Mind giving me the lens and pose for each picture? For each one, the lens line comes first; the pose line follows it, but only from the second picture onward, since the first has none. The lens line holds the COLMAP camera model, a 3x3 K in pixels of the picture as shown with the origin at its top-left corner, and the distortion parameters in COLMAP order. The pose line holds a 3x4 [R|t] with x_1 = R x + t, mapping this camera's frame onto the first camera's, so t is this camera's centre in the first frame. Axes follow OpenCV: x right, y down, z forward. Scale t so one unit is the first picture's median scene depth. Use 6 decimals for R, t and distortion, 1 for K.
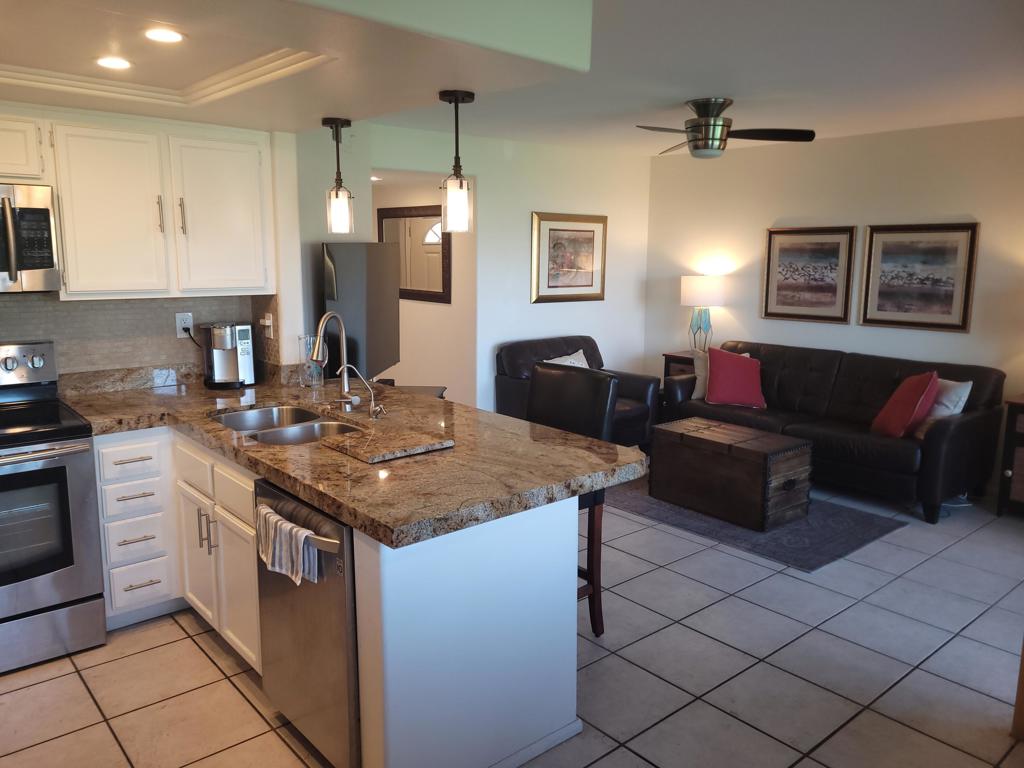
lens RADIAL K [[774.8, 0, 518.8], [0, 774.8, 377.5], [0, 0, 1]] dist [0.046260, -0.027116]
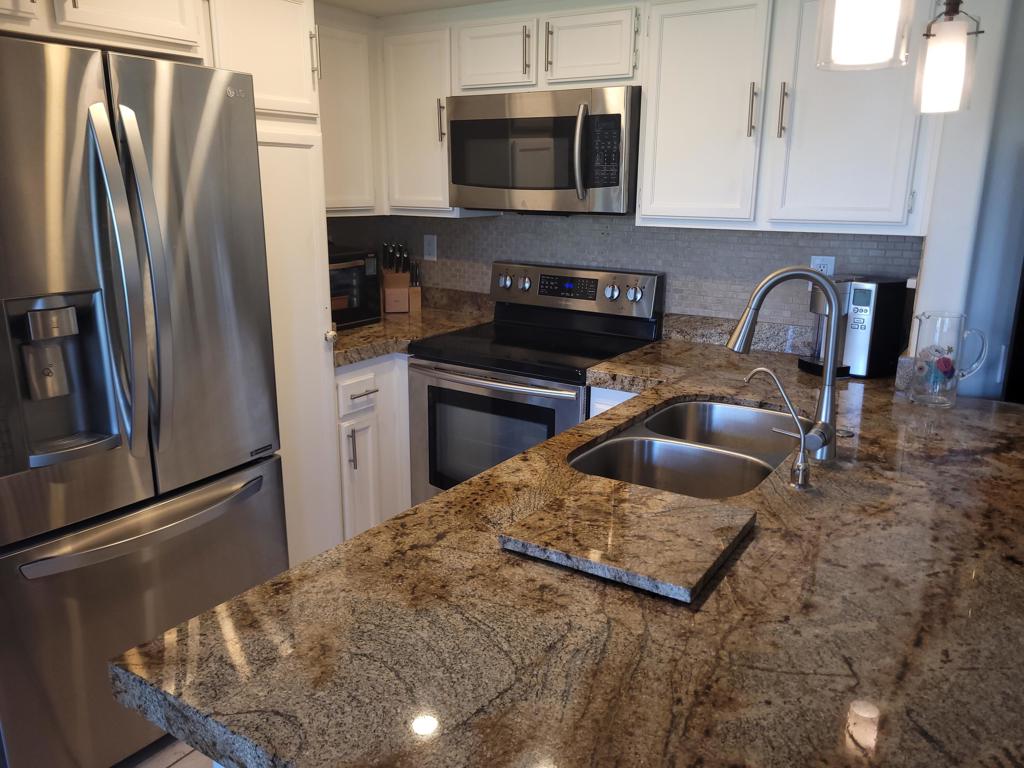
lens RADIAL K [[774.8, 0, 515.9], [0, 774.8, 379.5], [0, 0, 1]] dist [0.046260, -0.027116]
pose [[0.280305, 0.231976, -0.931459, 0.154529], [-0.165851, 0.967471, 0.191035, -0.056599], [0.945475, 0.100935, 0.309660, 0.472861]]
